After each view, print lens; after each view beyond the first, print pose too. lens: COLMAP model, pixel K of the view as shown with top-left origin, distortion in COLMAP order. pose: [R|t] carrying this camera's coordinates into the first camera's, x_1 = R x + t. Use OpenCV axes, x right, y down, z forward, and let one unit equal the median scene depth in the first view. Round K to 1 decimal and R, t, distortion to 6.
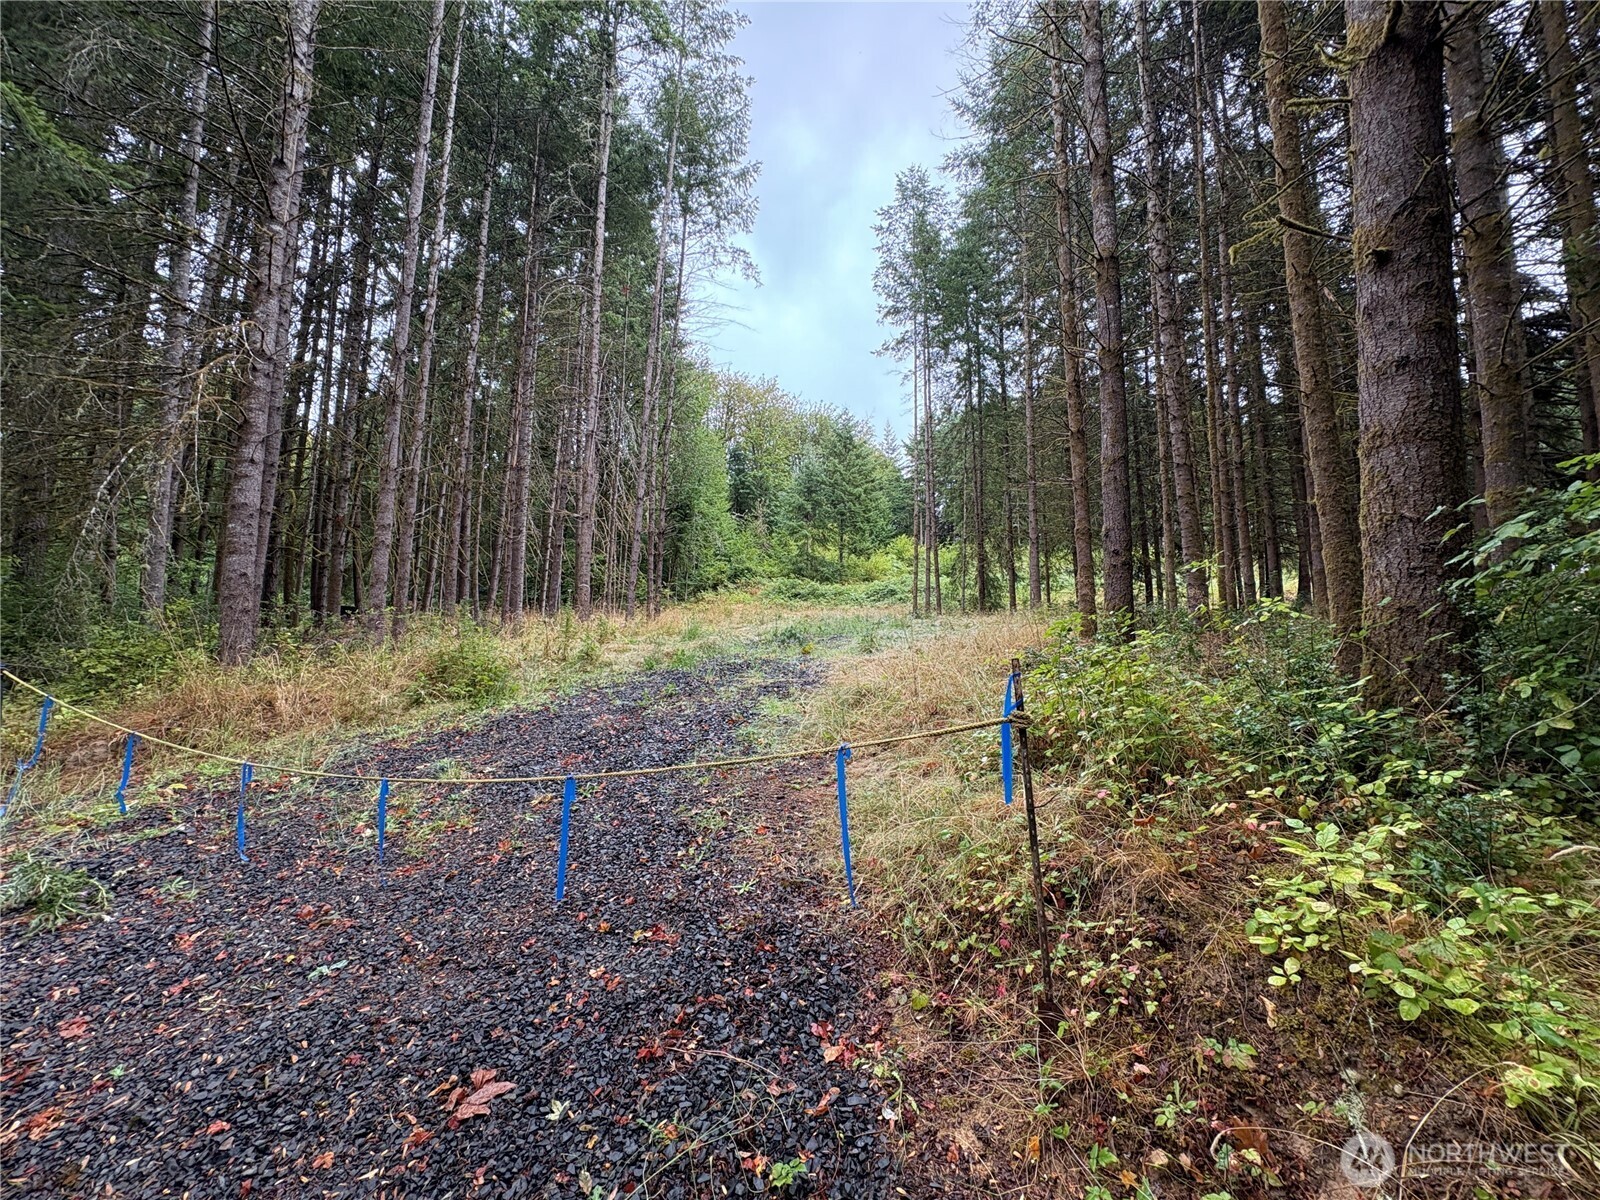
lens RADIAL K [[632.8, 0, 791.0], [0, 632.8, 598.2], [0, 0, 1]] dist [-0.000556, 0.000267]
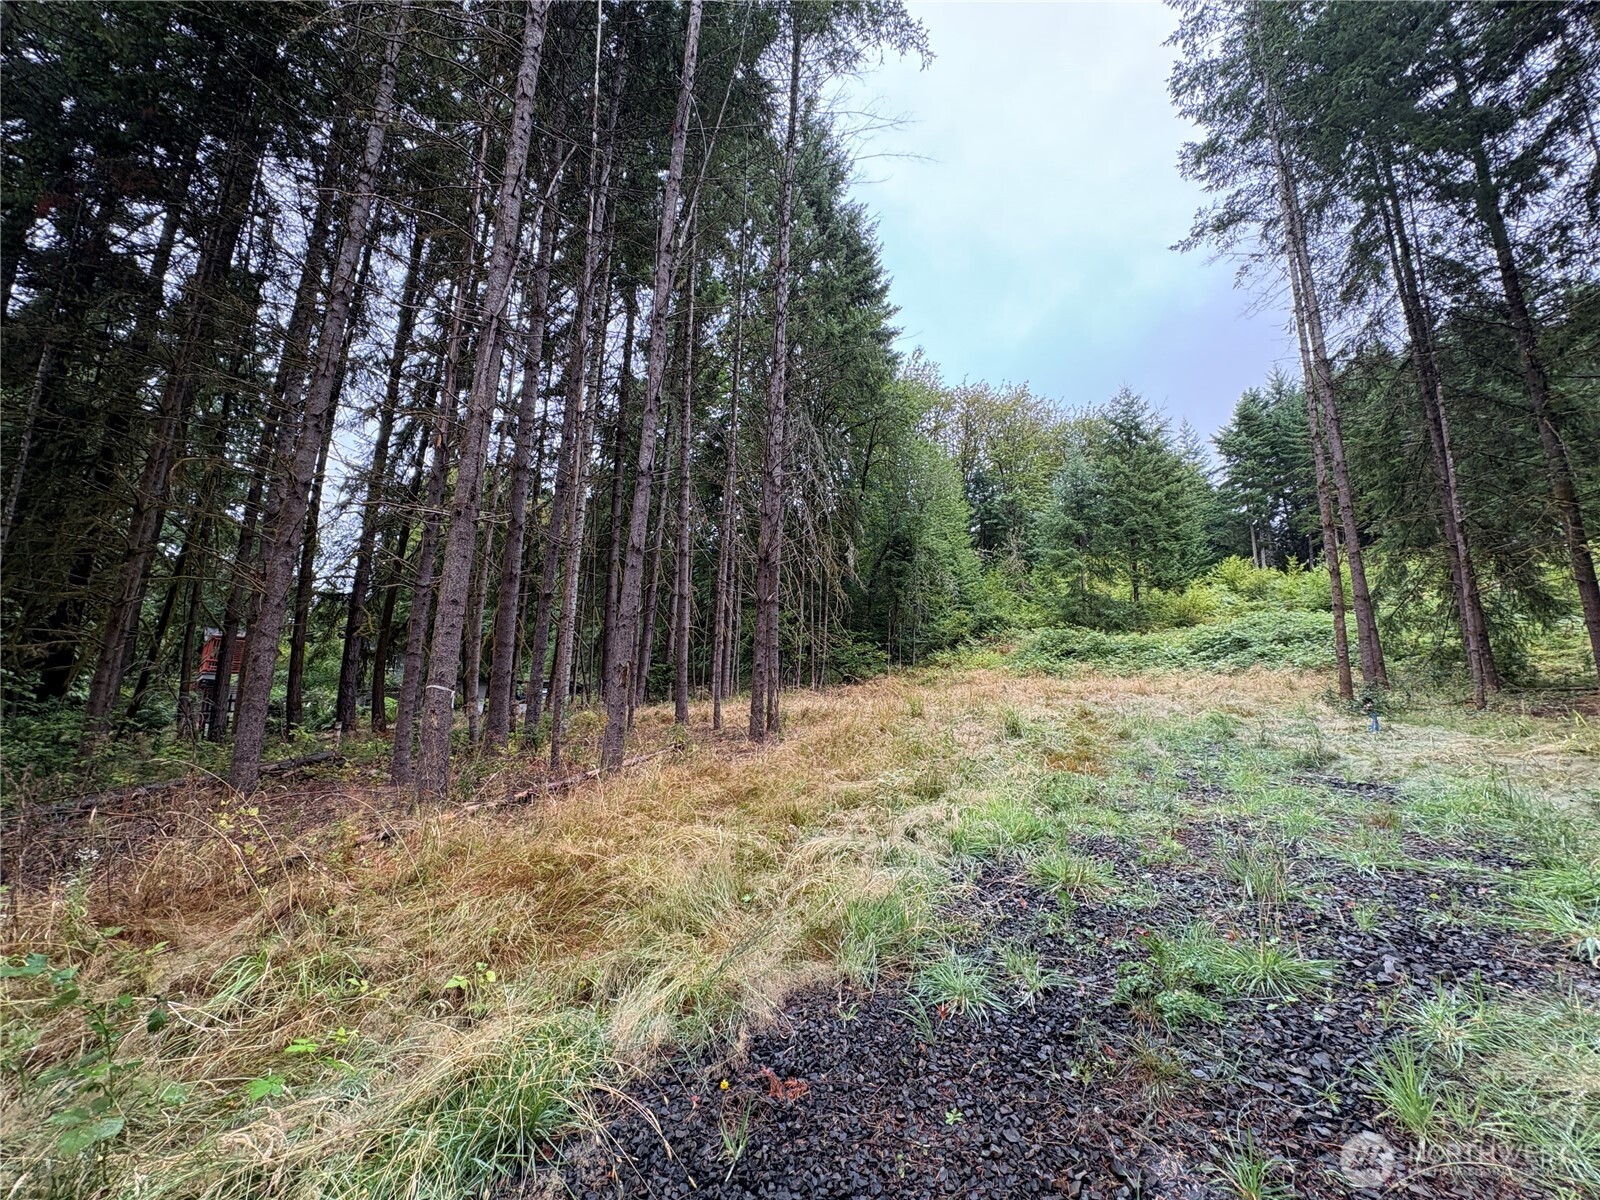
lens RADIAL K [[632.8, 0, 796.3], [0, 632.8, 597.6], [0, 0, 1]] dist [-0.000556, 0.000267]
pose [[0.917056, -0.071051, -0.392377, 0.008679], [0.037245, 0.994958, -0.093118, -0.009458], [0.397015, 0.070780, 0.915079, 0.217235]]
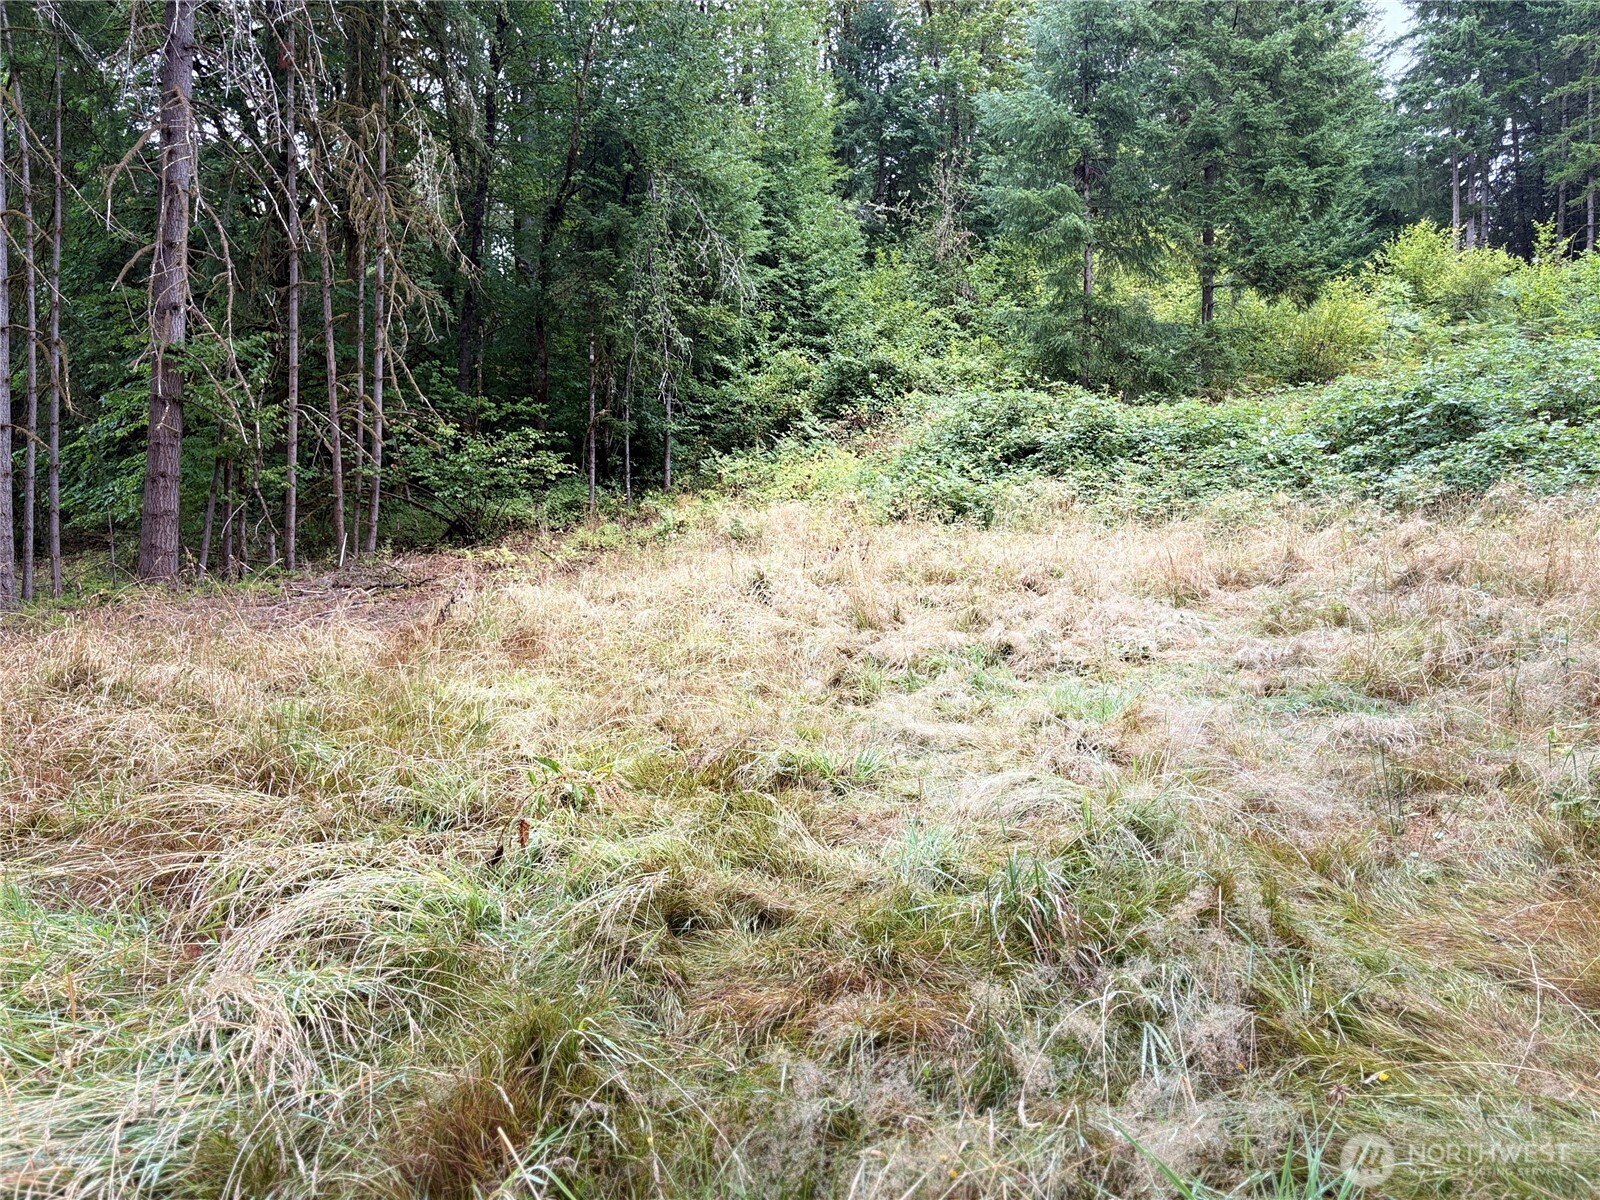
lens RADIAL K [[1211.7, 0, 803.4], [0, 1211.7, 607.8], [0, 0, 1]] dist [0.031640, -0.023318]
pose [[0.970946, -0.021363, -0.238342, 0.030796], [0.052823, 0.990572, 0.126401, -0.007859], [0.233394, -0.135318, 0.962921, 0.415809]]
